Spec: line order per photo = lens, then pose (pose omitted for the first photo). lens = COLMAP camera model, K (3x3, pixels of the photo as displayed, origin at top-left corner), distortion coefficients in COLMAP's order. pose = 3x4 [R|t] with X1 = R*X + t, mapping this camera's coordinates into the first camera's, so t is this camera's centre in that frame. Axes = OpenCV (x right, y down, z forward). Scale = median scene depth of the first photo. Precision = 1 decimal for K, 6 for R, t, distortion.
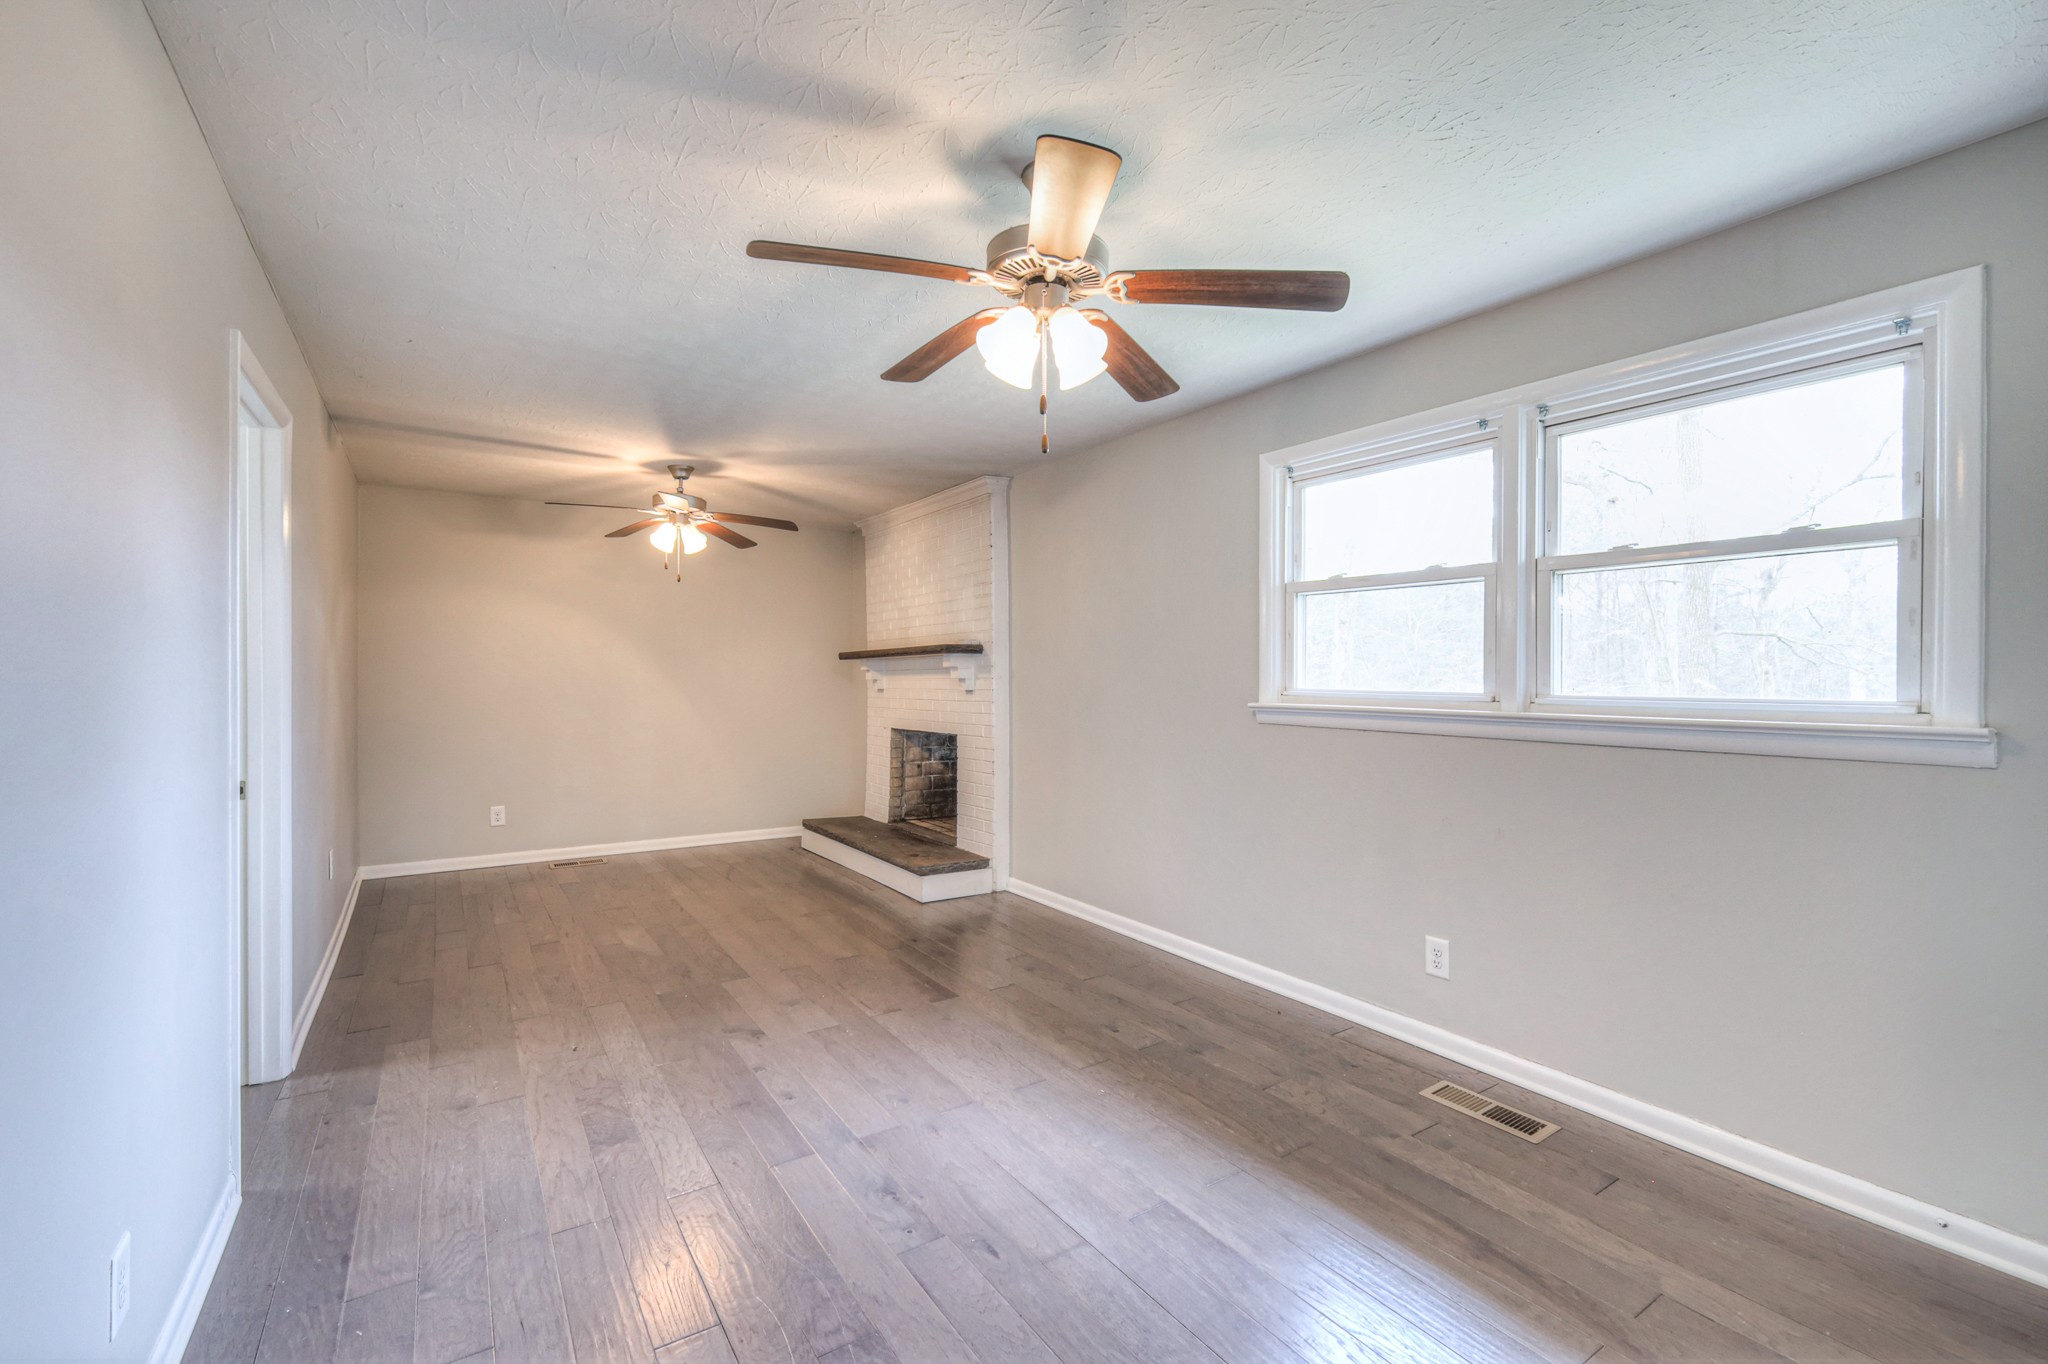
lens RADIAL K [[891.4, 0, 1025.1], [0, 891.4, 674.4], [0, 0, 1]] dist [0.001546, 0.000556]
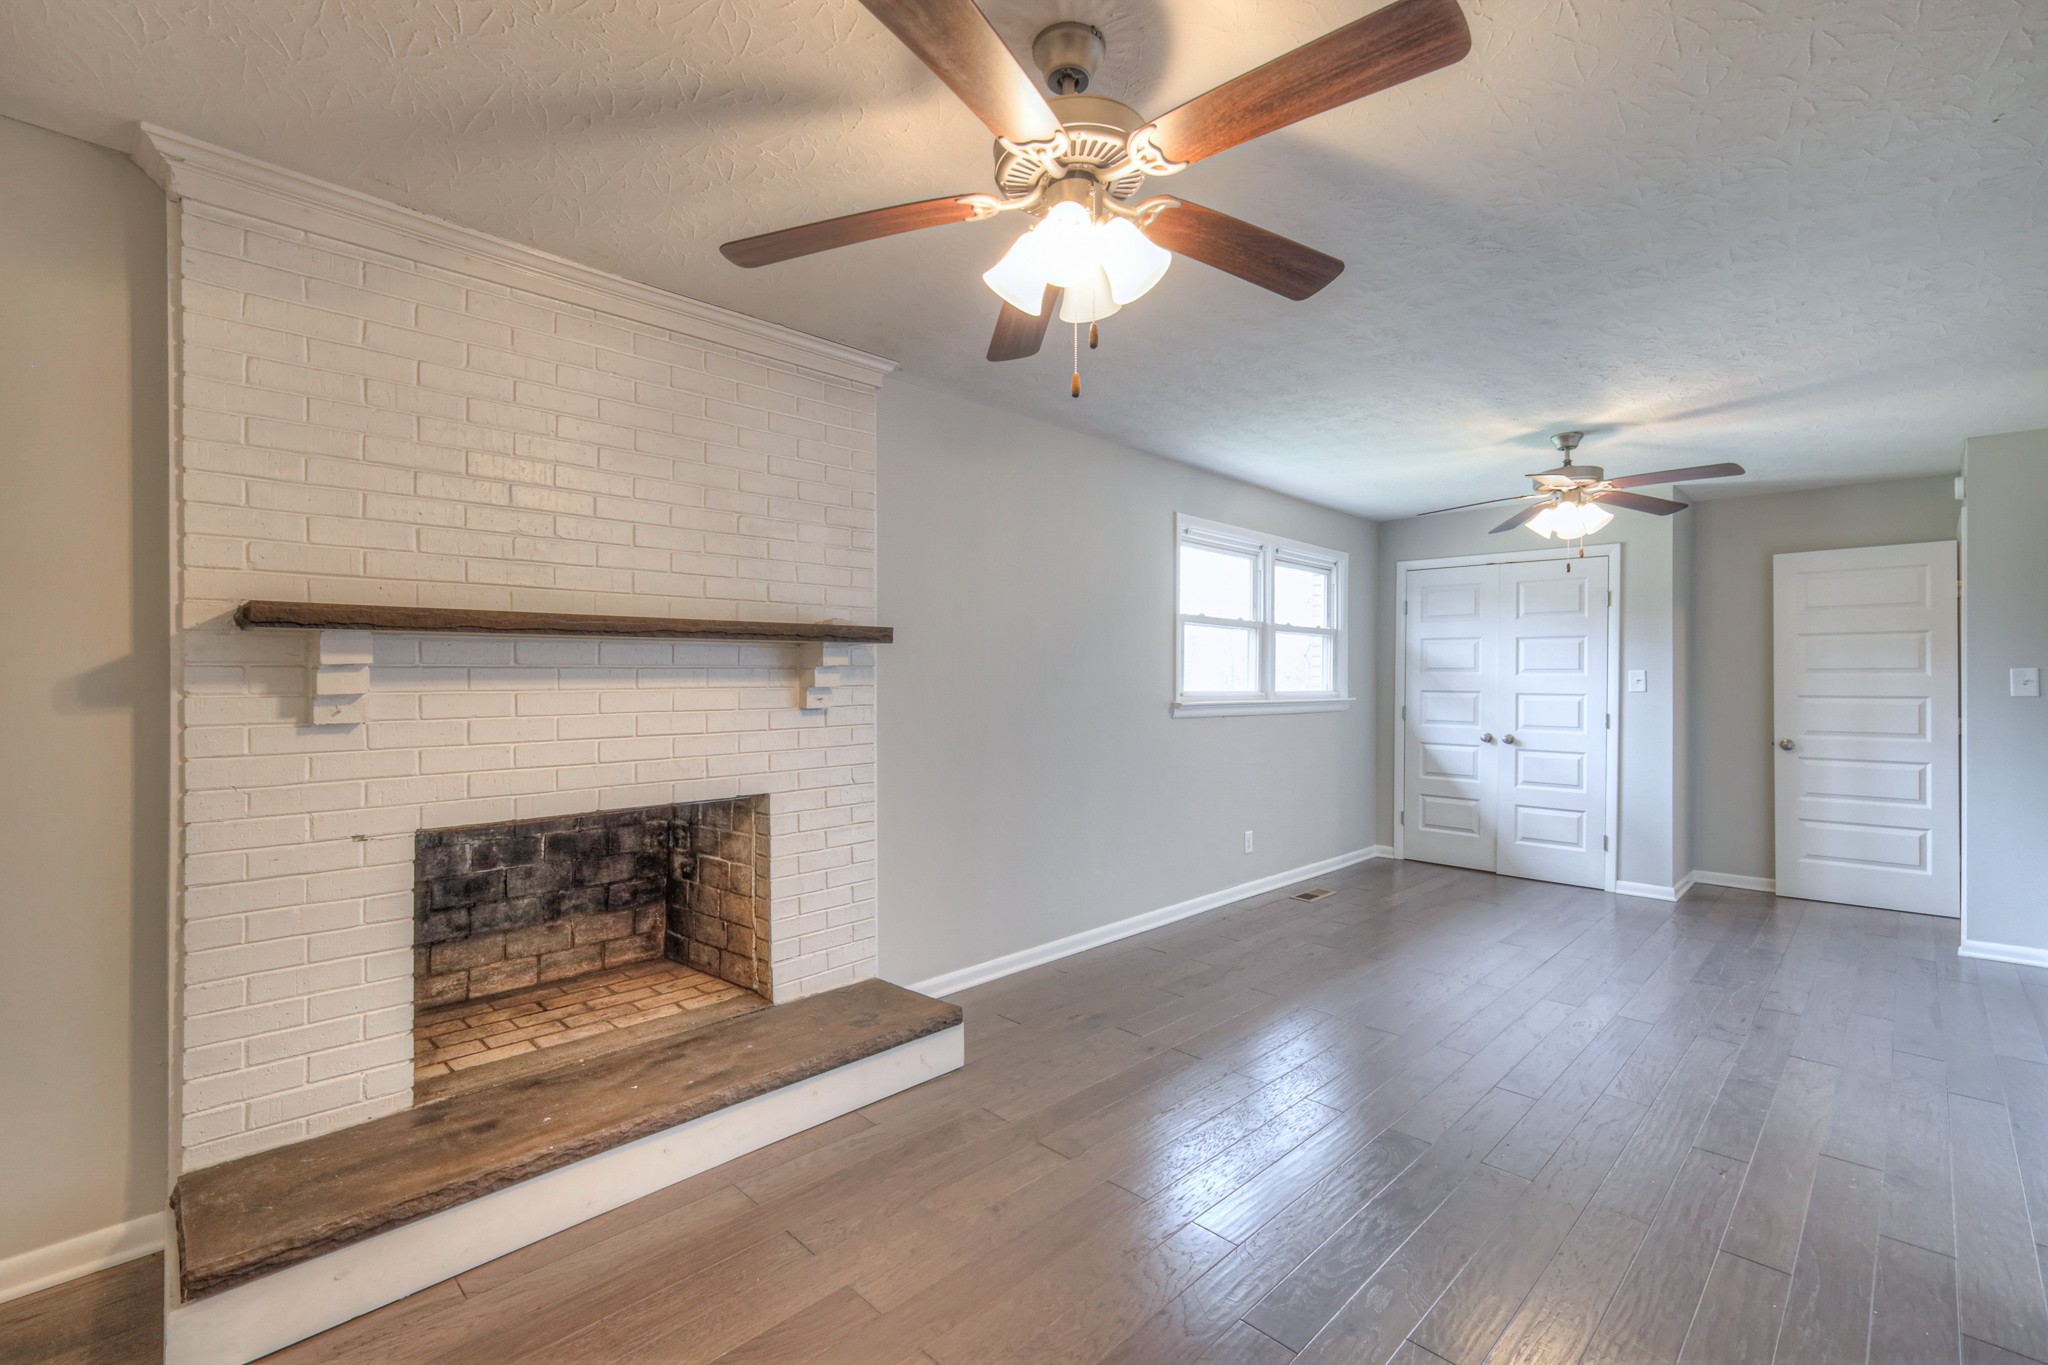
lens RADIAL K [[891.4, 0, 1025.1], [0, 891.4, 674.9], [0, 0, 1]] dist [0.001546, 0.000556]
pose [[-0.210048, 0.006878, 0.977667, -1.128701], [-0.000675, 0.999974, -0.007180, 0.001073], [-0.977691, -0.002169, -0.210038, 1.746375]]
